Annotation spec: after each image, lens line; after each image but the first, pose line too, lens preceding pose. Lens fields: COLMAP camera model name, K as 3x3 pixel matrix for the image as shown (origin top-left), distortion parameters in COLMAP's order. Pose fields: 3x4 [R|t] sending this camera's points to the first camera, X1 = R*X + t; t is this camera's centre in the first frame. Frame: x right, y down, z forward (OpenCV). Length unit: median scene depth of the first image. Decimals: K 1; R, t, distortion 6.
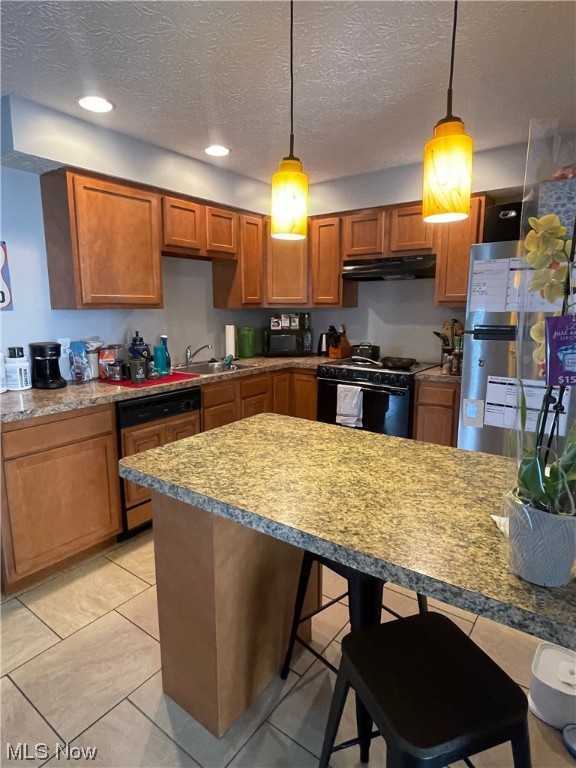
lens RADIAL K [[437.9, 0, 287.8], [0, 437.9, 383.4], [0, 0, 1]] dist [-0.008892, -0.002047]
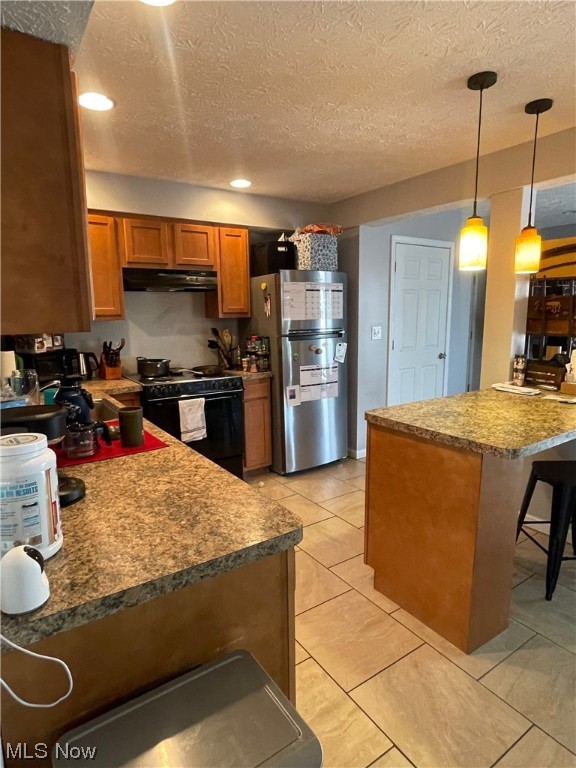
lens RADIAL K [[437.9, 0, 287.8], [0, 437.9, 383.1], [0, 0, 1]] dist [-0.008892, -0.002047]
pose [[0.342399, -0.155174, 0.926652, -0.680830], [0.175473, 0.979475, 0.099183, -0.088537], [-0.923024, 0.128642, 0.362600, 0.441465]]
